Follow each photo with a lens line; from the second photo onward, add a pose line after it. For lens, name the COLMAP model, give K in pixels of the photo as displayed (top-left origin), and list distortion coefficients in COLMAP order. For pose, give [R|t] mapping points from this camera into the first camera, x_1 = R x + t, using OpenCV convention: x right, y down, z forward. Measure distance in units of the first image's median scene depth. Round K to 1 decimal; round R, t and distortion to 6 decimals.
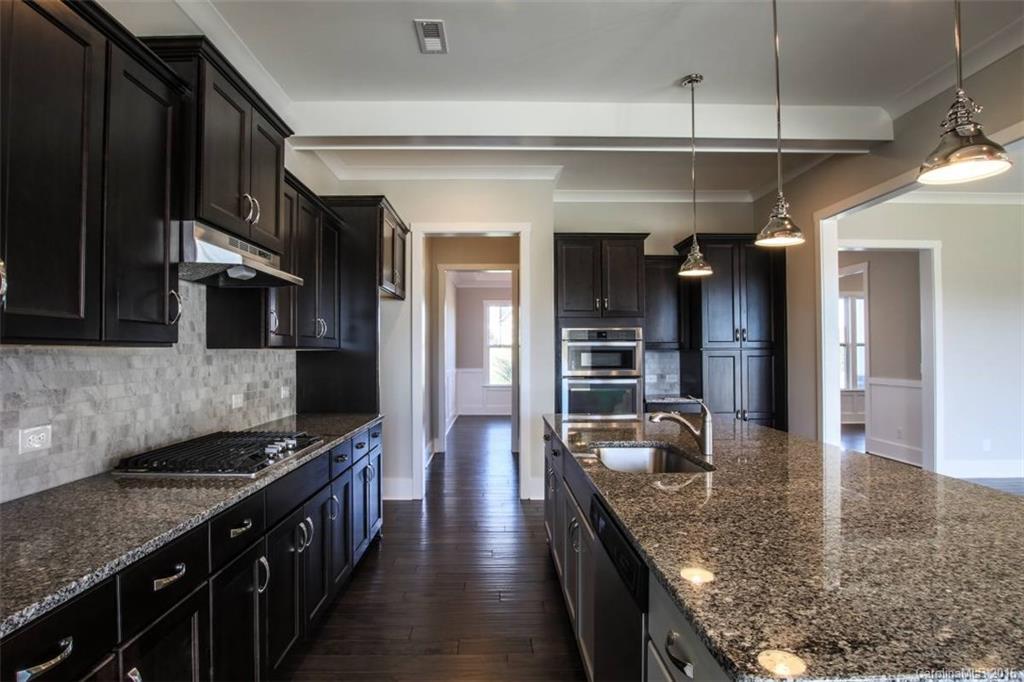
lens RADIAL K [[533.0, 0, 491.2], [0, 533.0, 345.2], [0, 0, 1]] dist [-0.026145, -0.003835]
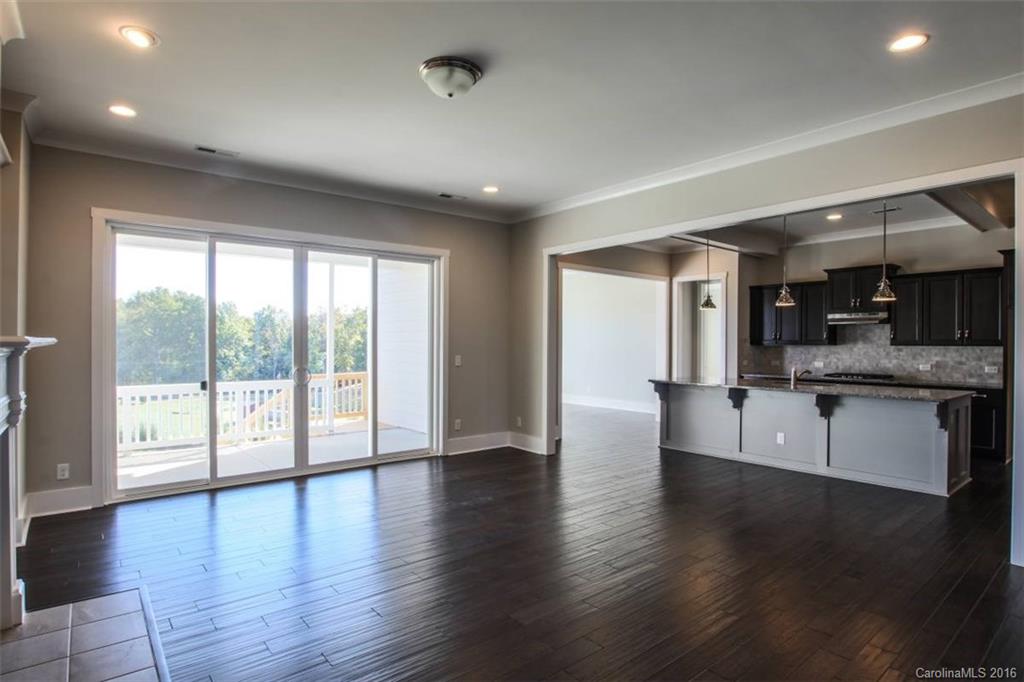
lens RADIAL K [[533.0, 0, 502.7], [0, 533.0, 340.1], [0, 0, 1]] dist [-0.026145, -0.003835]
pose [[-0.778682, -0.000682, -0.627418, 2.674081], [0.009953, 0.999860, -0.013439, -0.006015], [0.627340, -0.016709, -0.778566, 1.761613]]
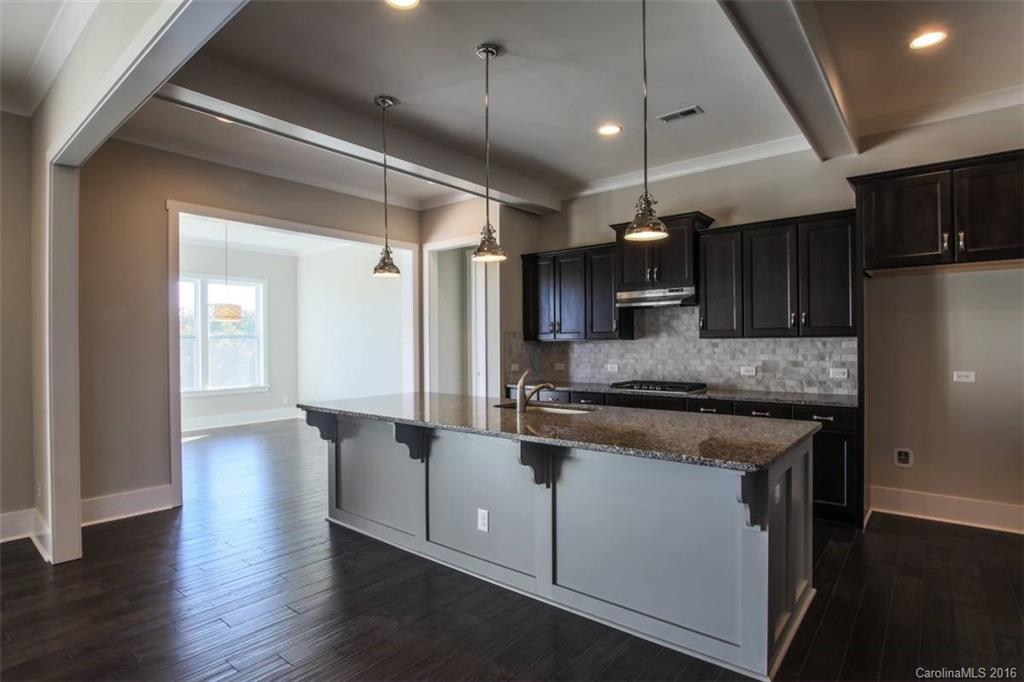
lens RADIAL K [[533.0, 0, 501.2], [0, 533.0, 339.3], [0, 0, 1]] dist [-0.026145, -0.003835]
pose [[-0.631859, 0.004342, -0.775071, 1.304481], [0.023831, 0.999620, -0.013827, 0.015813], [0.774717, -0.027208, -0.631723, 1.532302]]
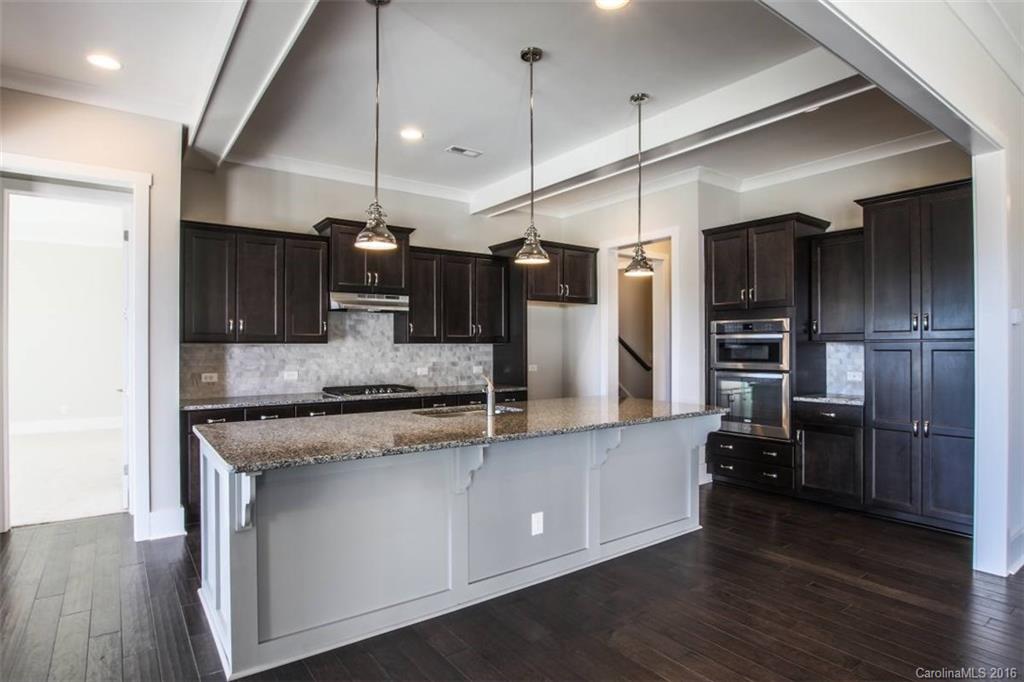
lens RADIAL K [[533.0, 0, 505.1], [0, 533.0, 344.8], [0, 0, 1]] dist [-0.026145, -0.003835]
pose [[0.584670, -0.000358, -0.811271, 1.317475], [0.012522, 0.999885, 0.008583, -0.001275], [0.811175, -0.015177, 0.584607, 0.139390]]
